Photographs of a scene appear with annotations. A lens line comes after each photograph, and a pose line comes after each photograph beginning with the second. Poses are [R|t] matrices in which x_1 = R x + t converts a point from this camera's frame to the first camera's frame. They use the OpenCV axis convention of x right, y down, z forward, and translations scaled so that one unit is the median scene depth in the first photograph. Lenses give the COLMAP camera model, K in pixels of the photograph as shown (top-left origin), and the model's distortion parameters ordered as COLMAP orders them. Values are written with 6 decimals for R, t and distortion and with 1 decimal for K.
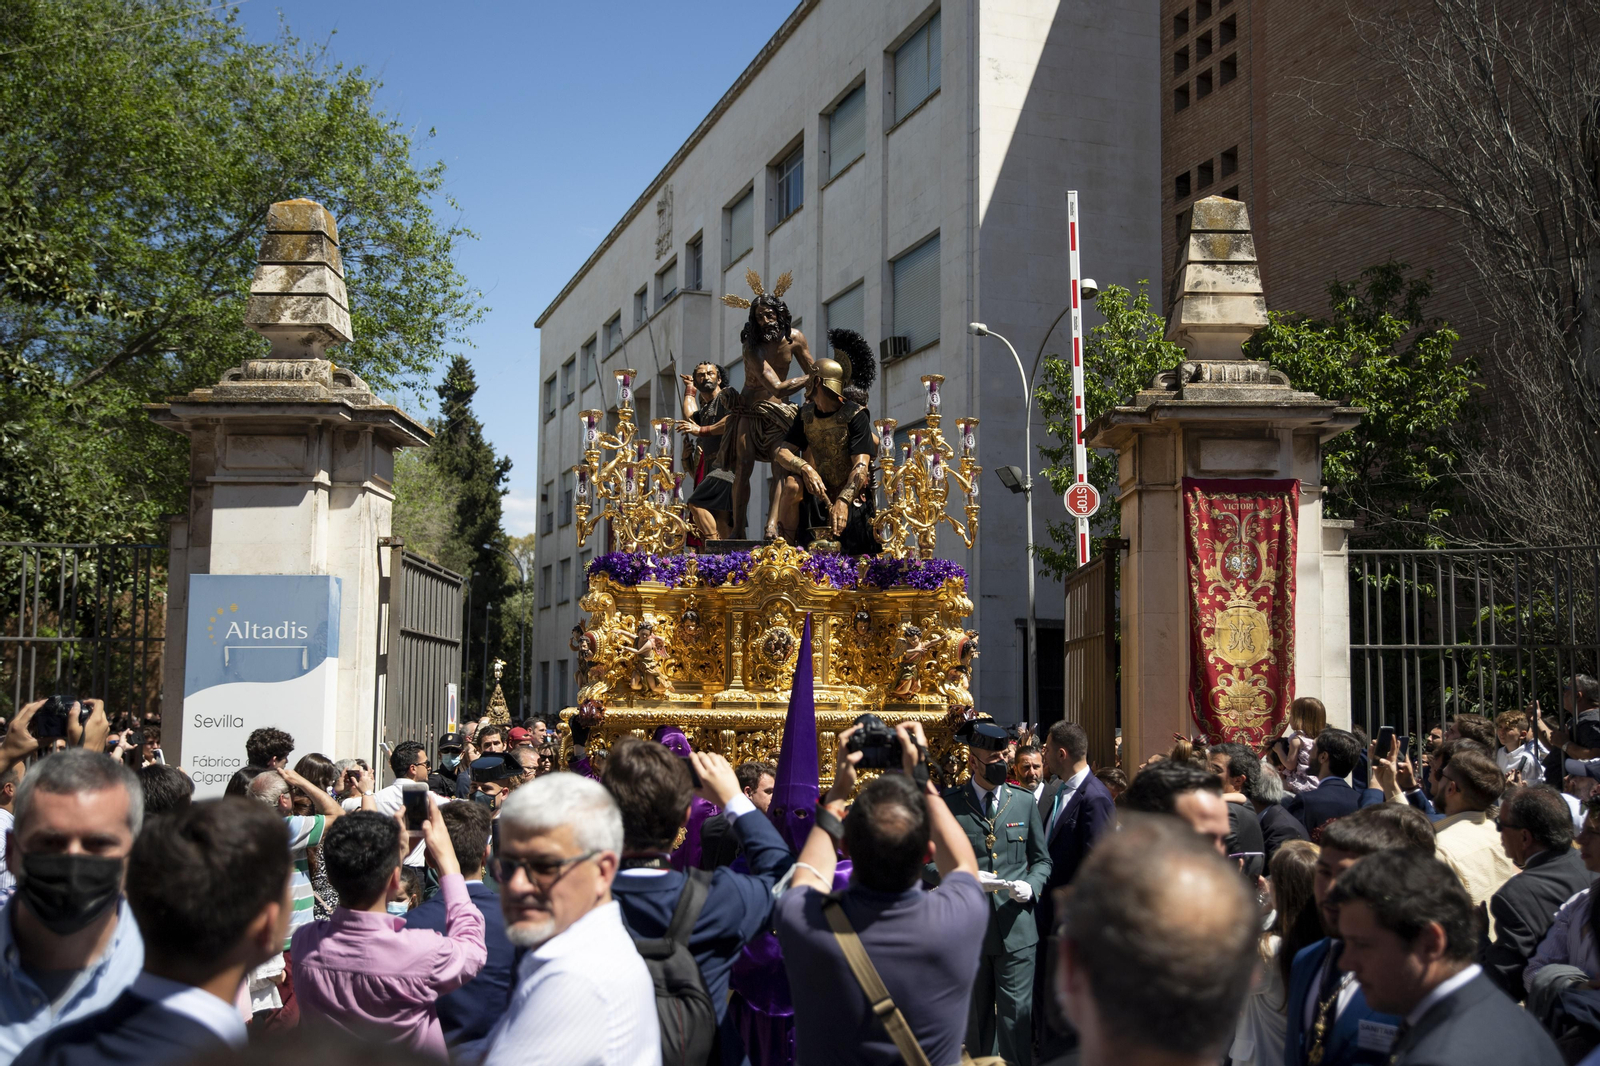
lens RADIAL K [[1599.6, 0, 800.2], [0, 1599.6, 579.8], [0, 0, 1]] dist [-0.000603, 0.011352]
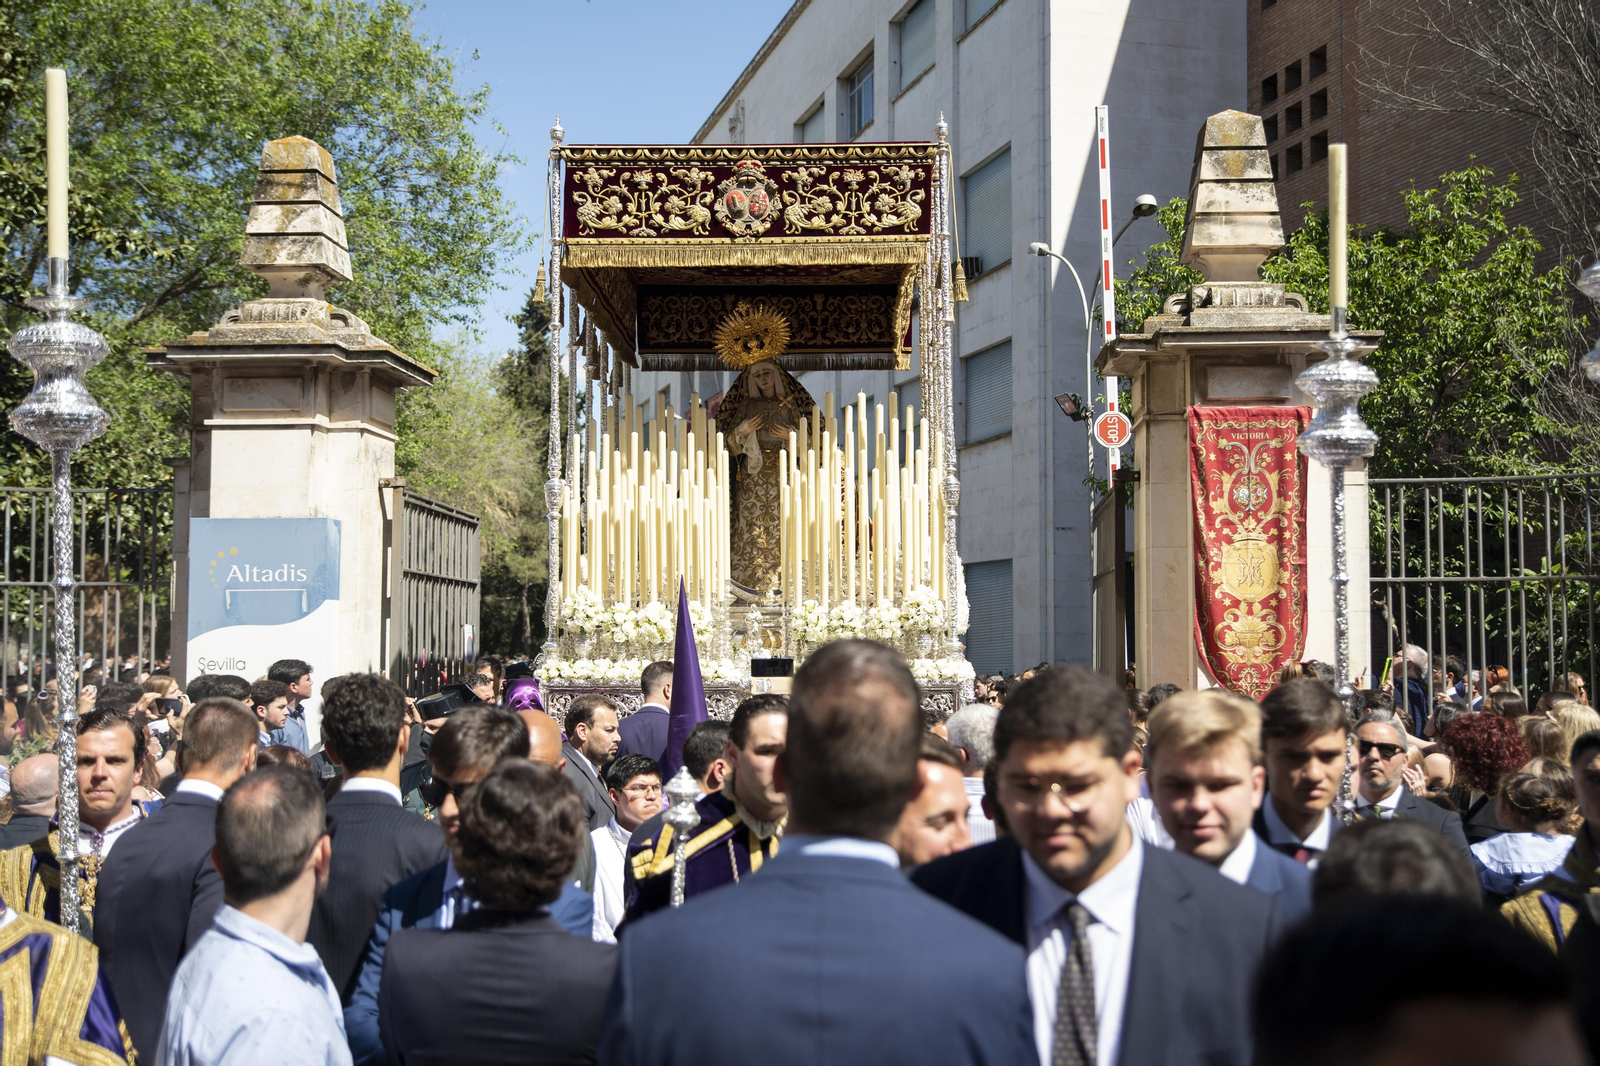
lens RADIAL K [[1666.1, 0, 802.8], [0, 1666.1, 583.5], [0, 0, 1]] dist [0.013670, -0.010977]
pose [[0.998297, -0.009001, -0.057641, 0.051949], [0.011451, 0.999038, 0.042320, -0.002015], [0.057205, -0.042908, 0.997440, -0.020400]]
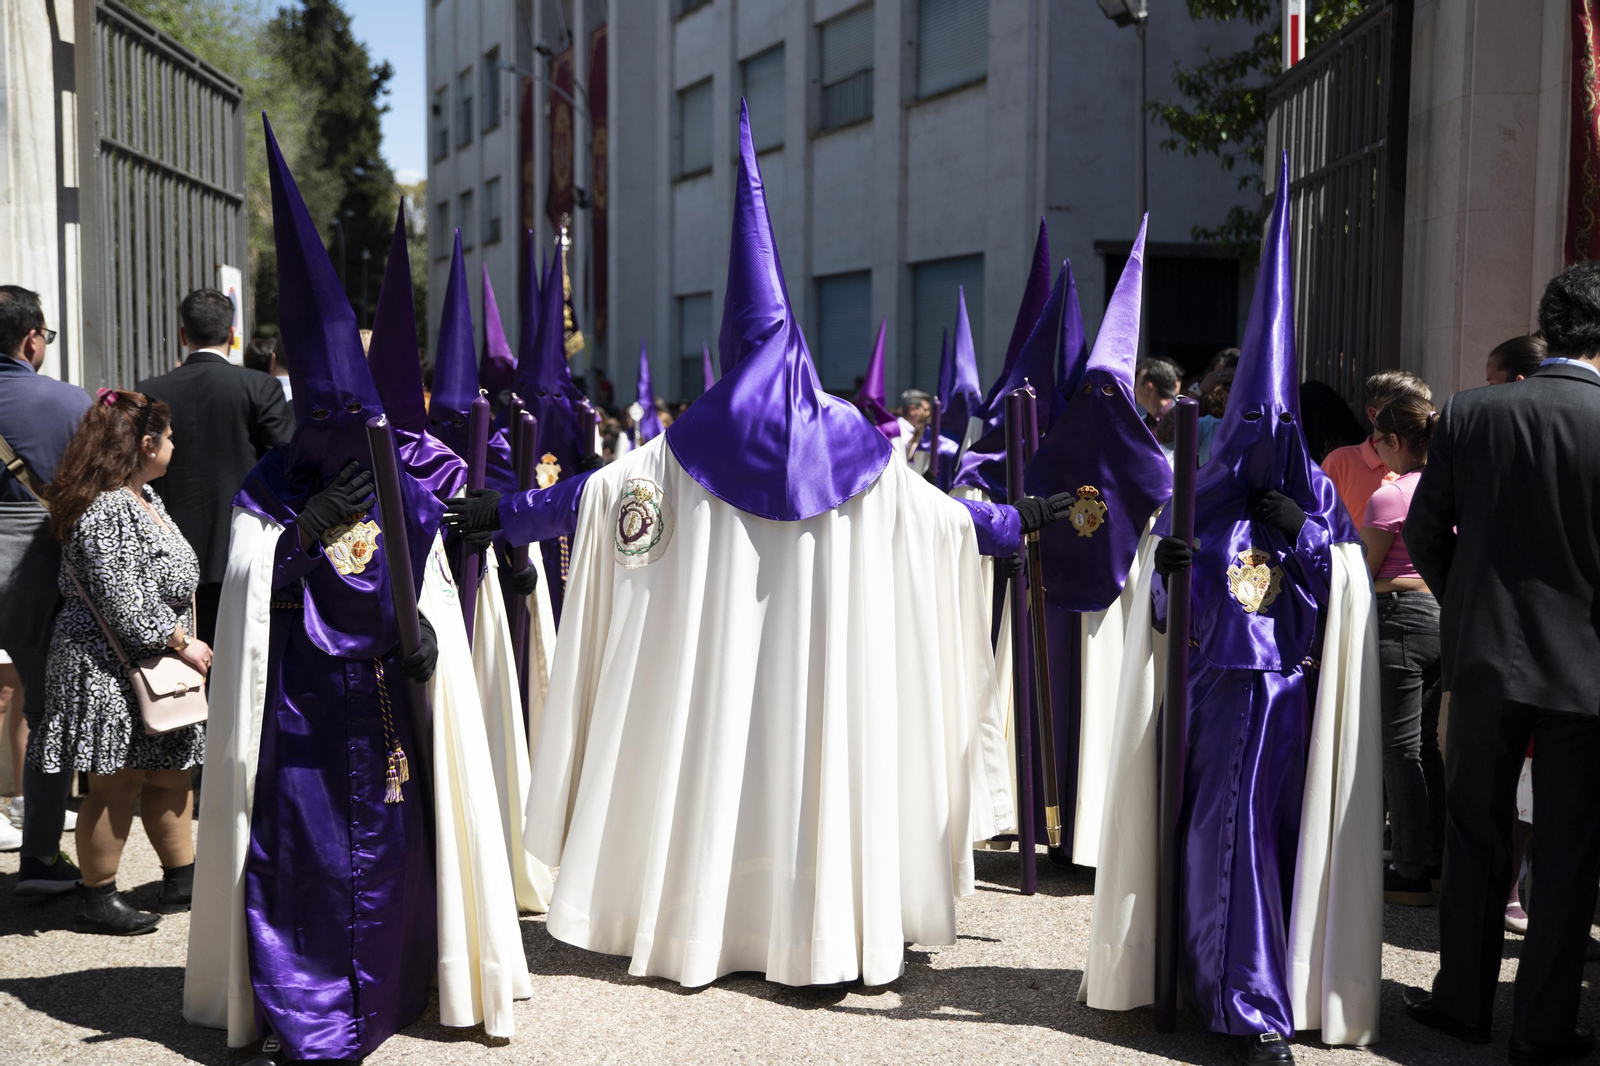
lens RADIAL K [[2018.0, 0, 800.0], [0, 2018.0, 533.0], [0, 0, 1]] dist [0.126250, 0.013673]
pose [[0.999921, -0.004594, 0.011706, -0.017695], [0.002842, 0.989356, 0.145489, 0.055434], [-0.012250, -0.145444, 0.989291, 0.250556]]
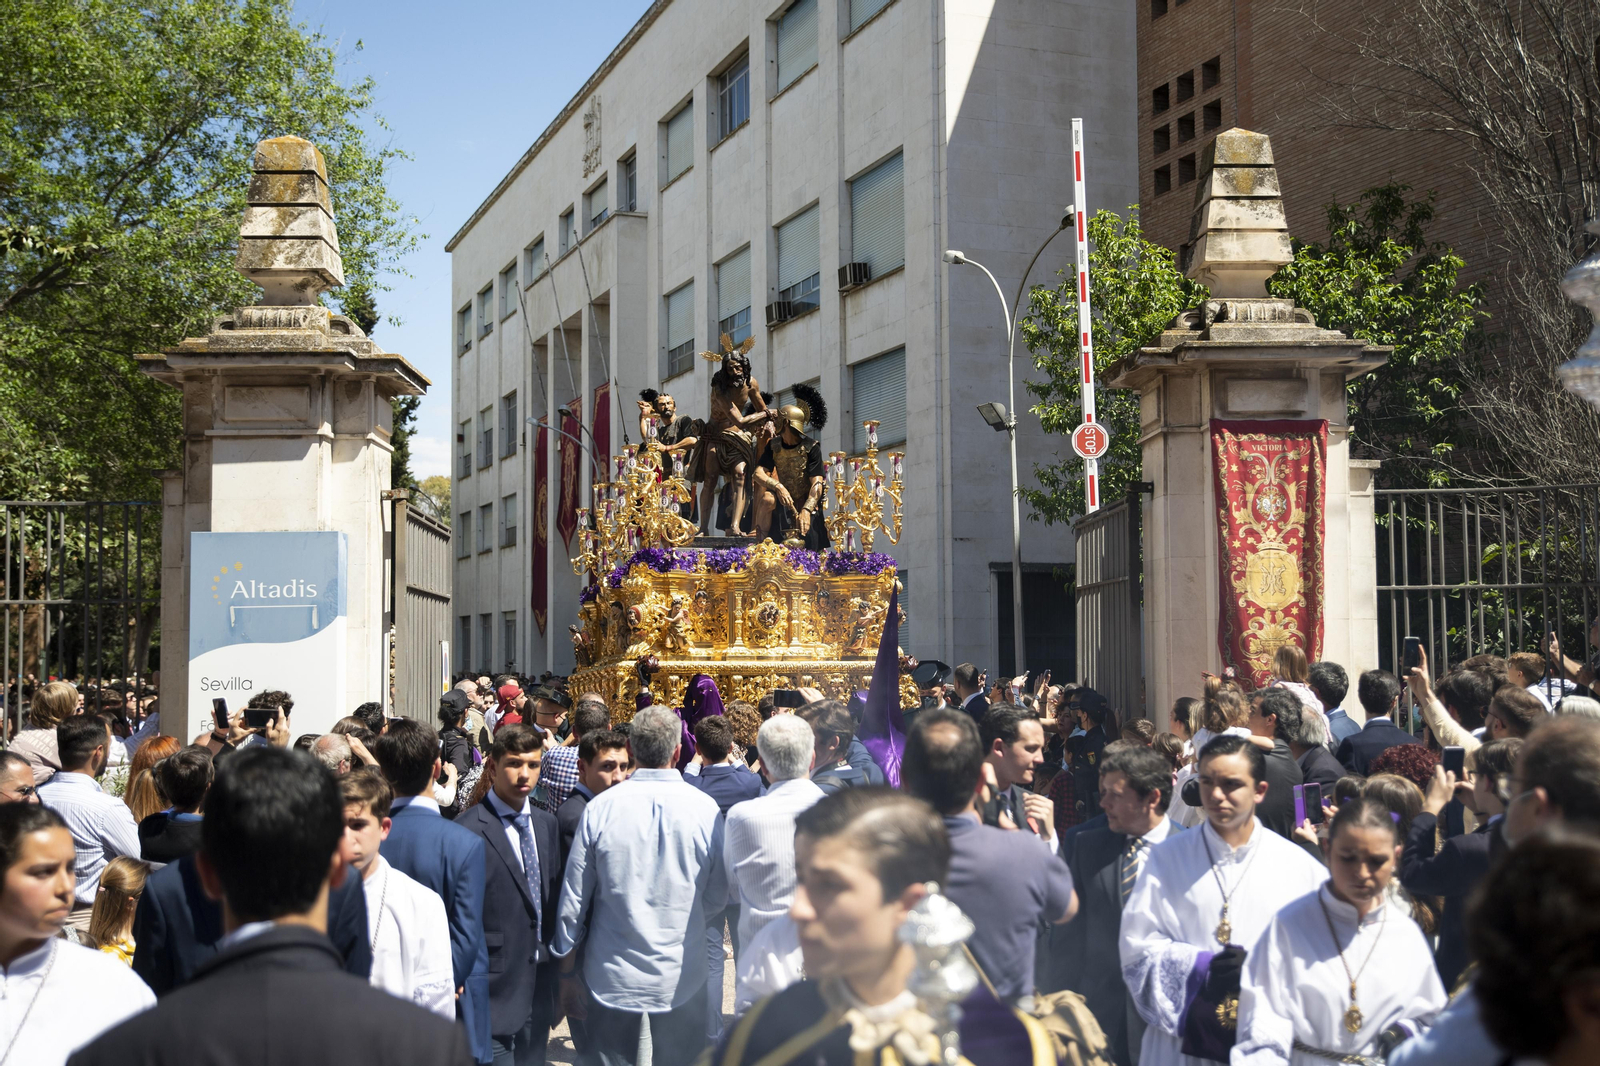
lens RADIAL K [[1729.3, 0, 802.8], [0, 1729.3, 582.8], [0, 0, 1]] dist [0.018306, 0.014333]
pose [[0.999022, -0.015949, 0.041238, -0.047487], [0.014489, 0.999266, 0.035454, -0.003890], [-0.041774, -0.034822, 0.998520, -0.048857]]
